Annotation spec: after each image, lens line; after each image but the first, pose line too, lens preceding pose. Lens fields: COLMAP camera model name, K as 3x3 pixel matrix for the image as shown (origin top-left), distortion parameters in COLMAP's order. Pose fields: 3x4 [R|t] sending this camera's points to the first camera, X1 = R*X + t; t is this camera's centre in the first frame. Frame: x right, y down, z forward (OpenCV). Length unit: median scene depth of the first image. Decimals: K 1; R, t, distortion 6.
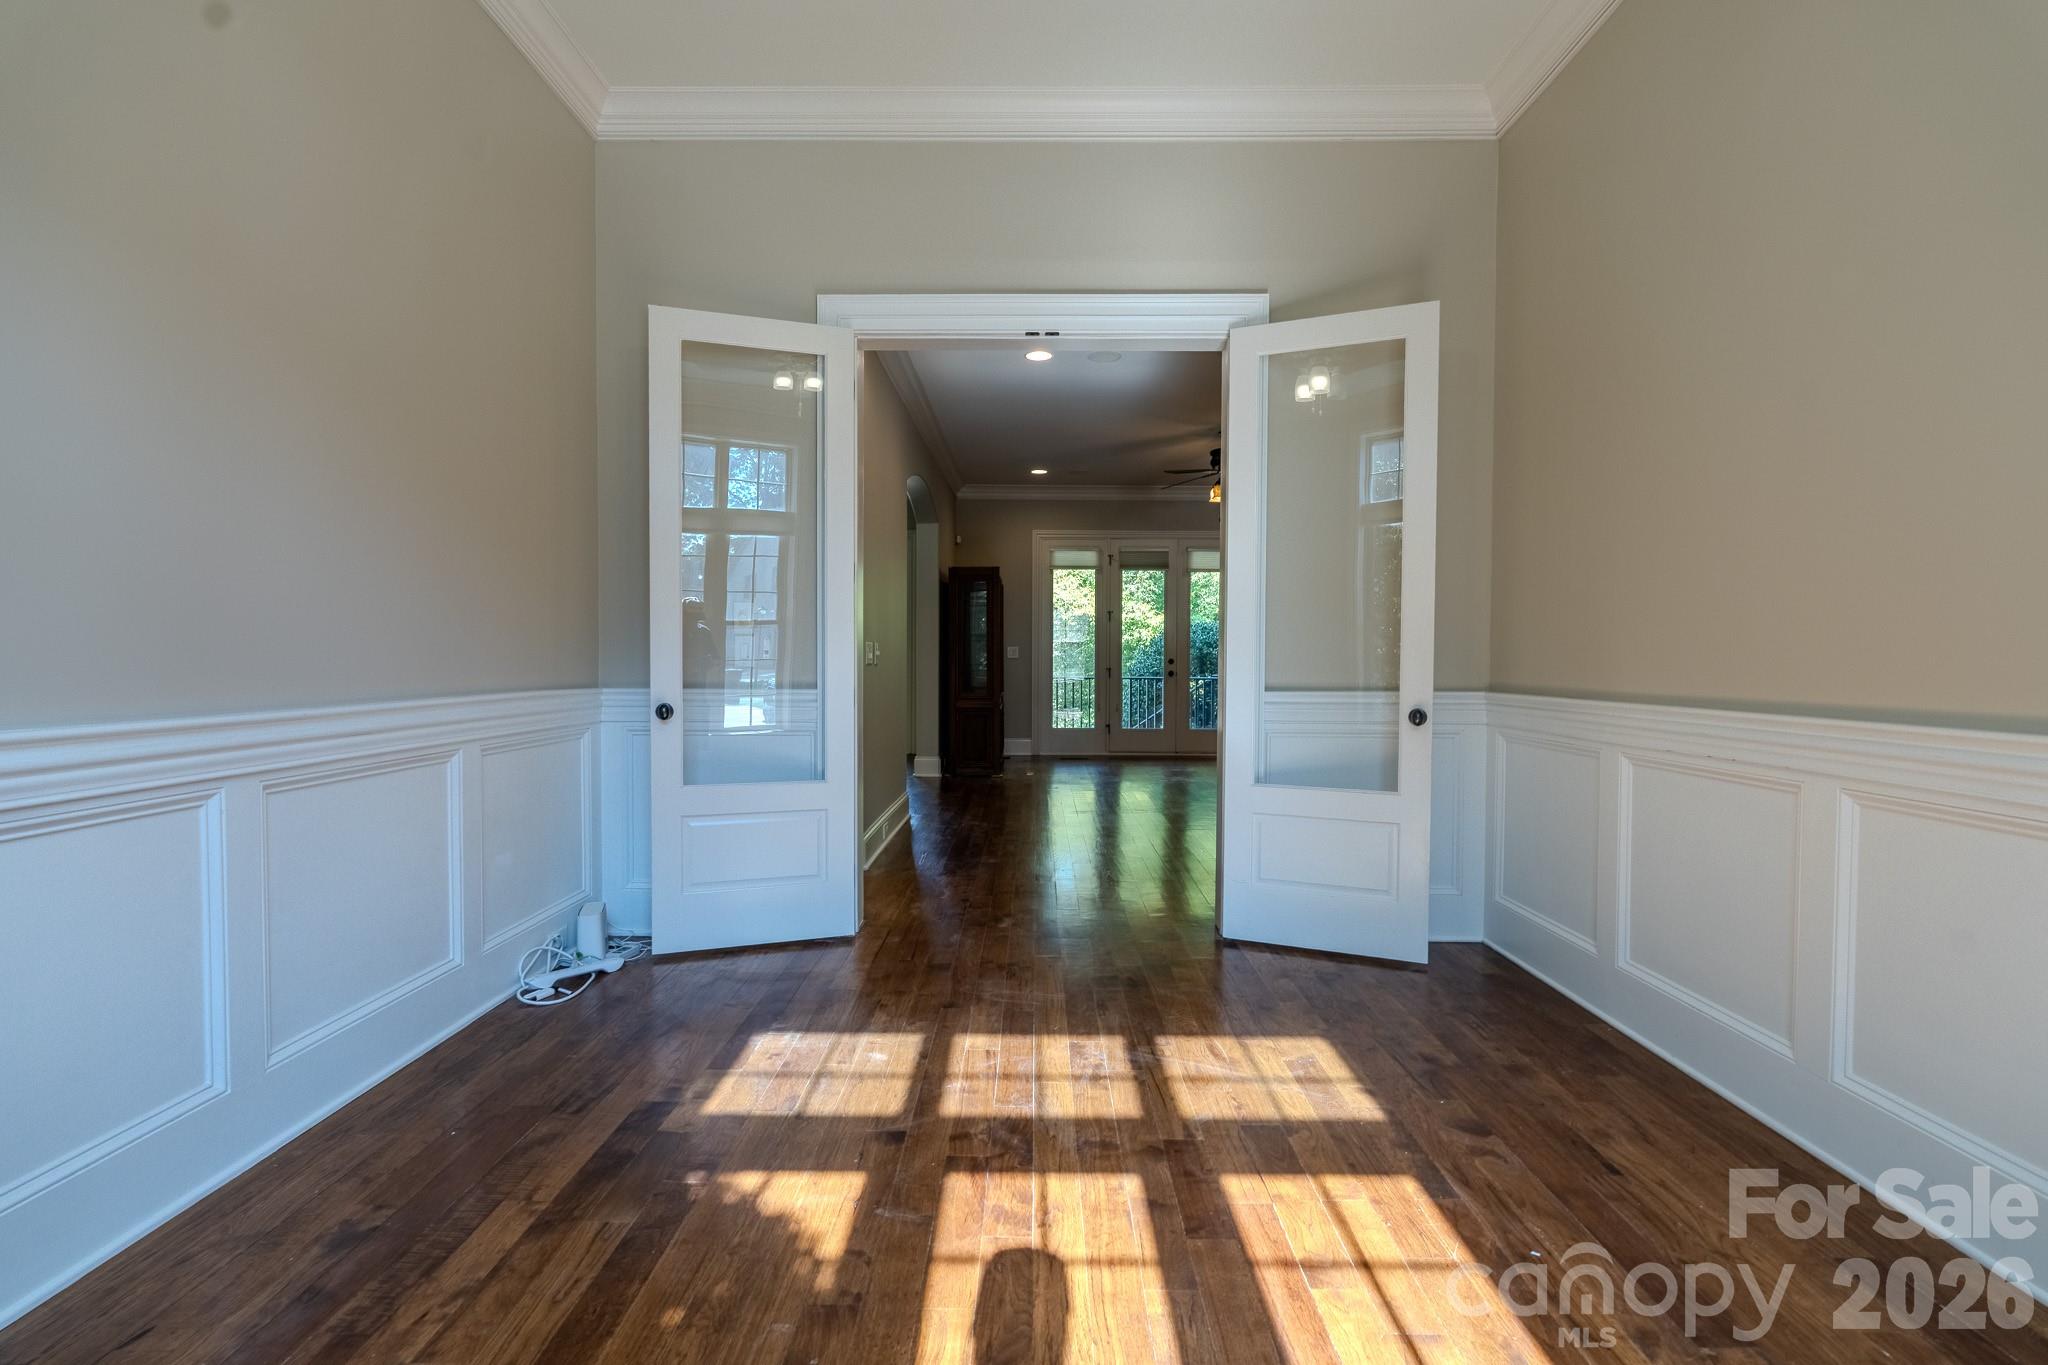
lens RADIAL K [[902.8, 0, 1027.6], [0, 902.8, 683.4], [0, 0, 1]] dist [-0.002683, 0.000157]
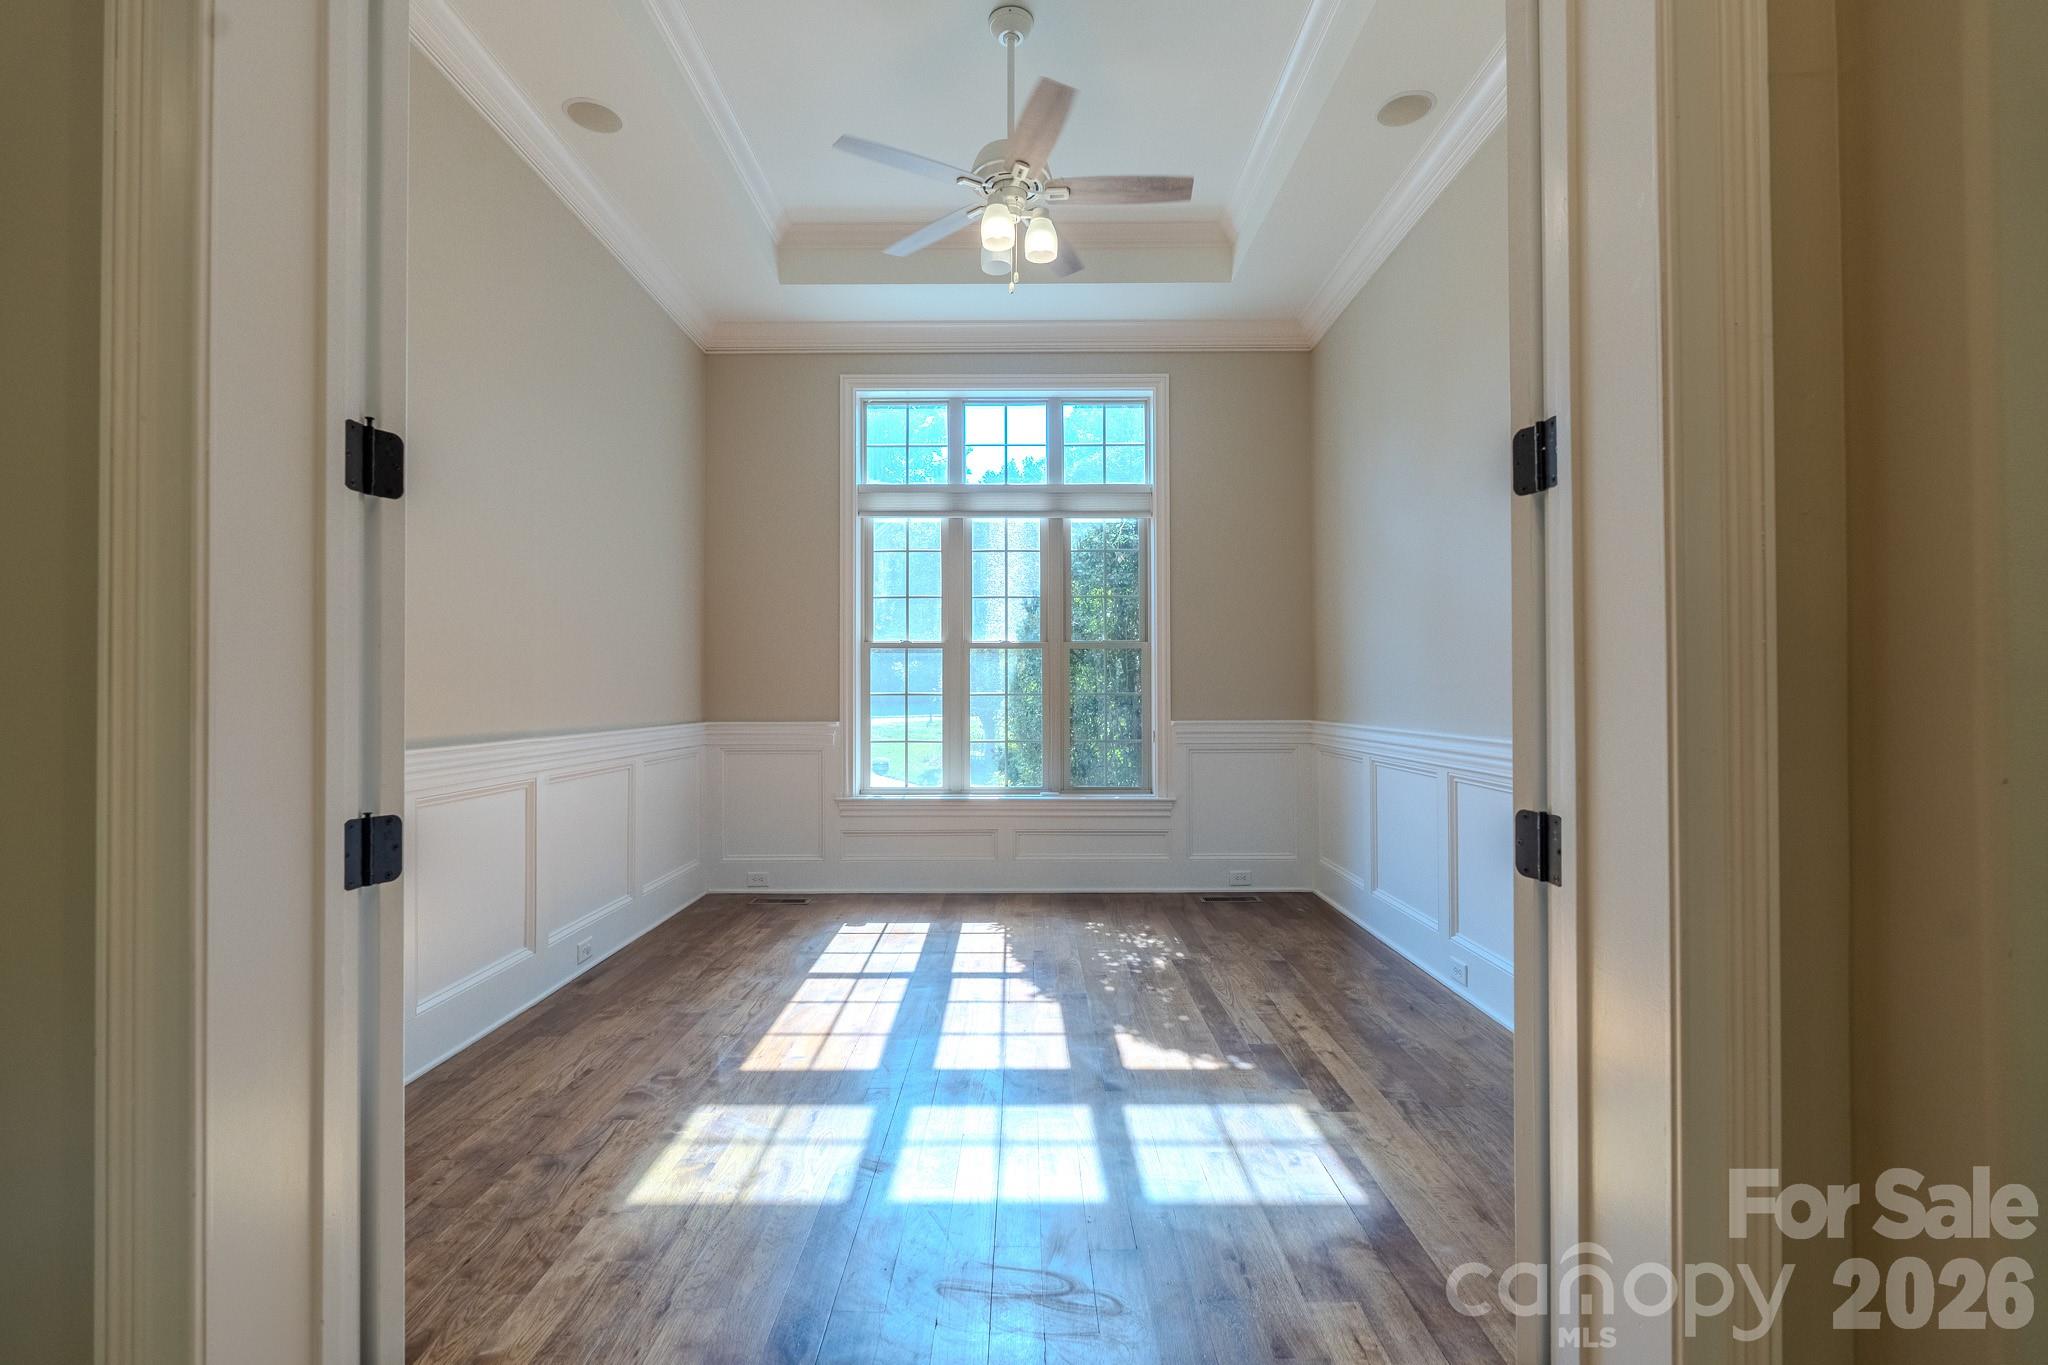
lens RADIAL K [[902.8, 0, 1027.6], [0, 902.8, 683.4], [0, 0, 1]] dist [-0.002683, 0.000157]
pose [[-0.999920, -0.005444, -0.011377, -0.004664], [-0.005703, 0.999722, 0.022875, -0.084510], [0.011249, 0.022938, -0.999674, 2.243680]]
